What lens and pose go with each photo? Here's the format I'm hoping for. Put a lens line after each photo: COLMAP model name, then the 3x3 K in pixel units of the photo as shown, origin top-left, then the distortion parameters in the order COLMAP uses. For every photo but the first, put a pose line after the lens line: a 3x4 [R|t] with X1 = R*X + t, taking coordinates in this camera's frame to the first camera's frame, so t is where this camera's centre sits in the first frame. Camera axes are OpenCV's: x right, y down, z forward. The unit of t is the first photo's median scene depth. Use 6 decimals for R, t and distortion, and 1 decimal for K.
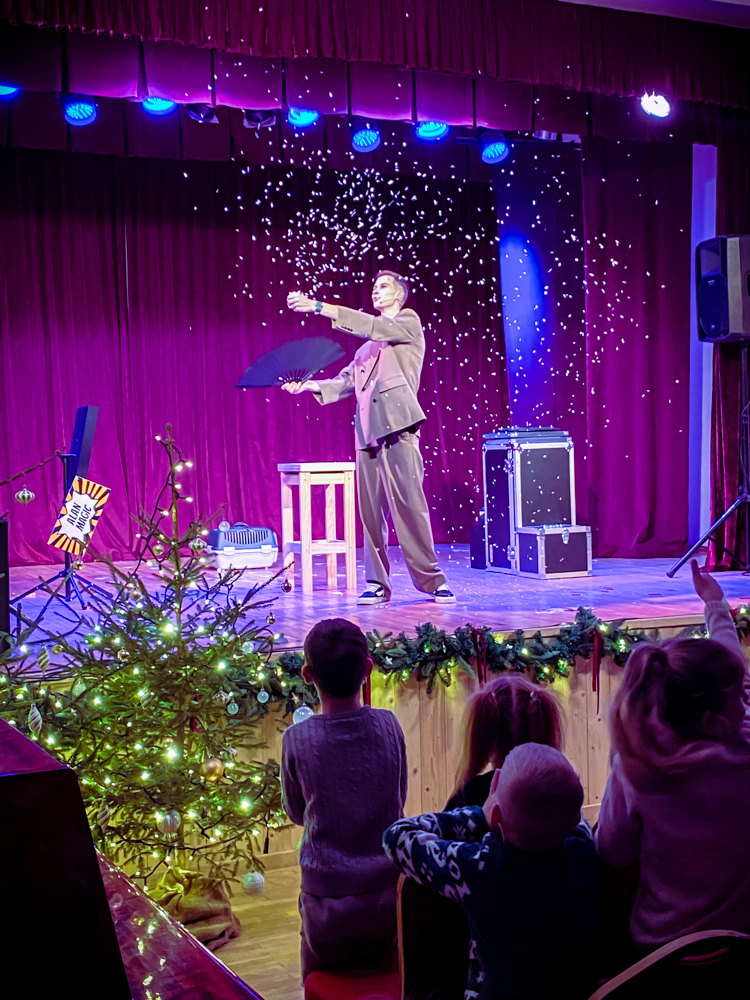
lens RADIAL K [[1359.7, 0, 375.9], [0, 1359.7, 498.9], [0, 0, 1]] dist [0.100141, 0.000000]
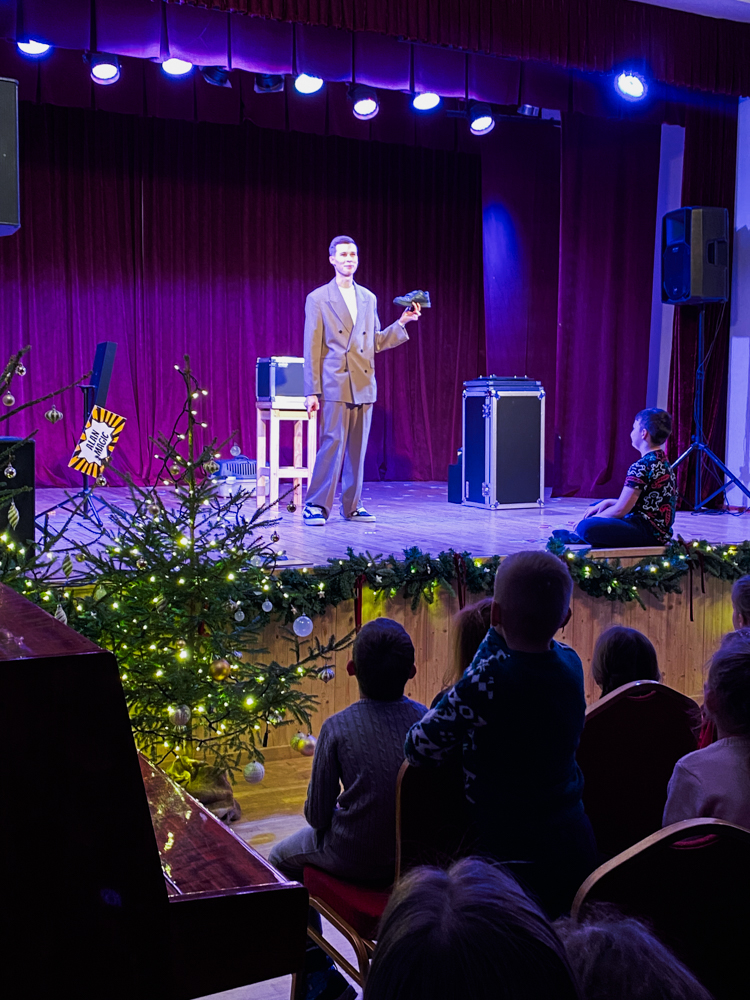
lens RADIAL K [[1207.6, 0, 380.0], [0, 1207.6, 497.8], [0, 0, 1]] dist [0.088687, 0.000000]
pose [[0.999252, 0.031537, 0.022388, -0.011566], [-0.032485, 0.998532, 0.043353, 0.008654], [-0.020988, -0.044048, 0.998809, 0.018542]]
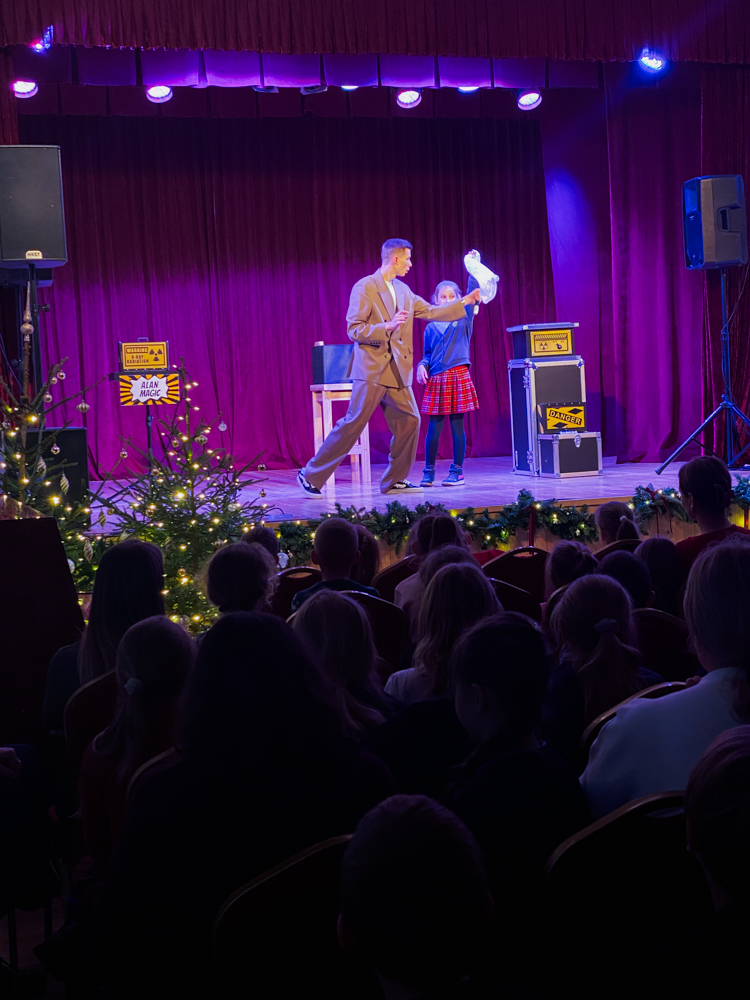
lens RADIAL K [[1540.1, 0, 370.7], [0, 1540.1, 501.5], [0, 0, 1]] dist [0.115666, 0.000000]
pose [[0.990471, -0.010849, -0.137296, 0.191939], [0.017434, 0.998750, 0.046851, 0.018141], [0.136616, -0.048799, 0.989421, -0.426153]]
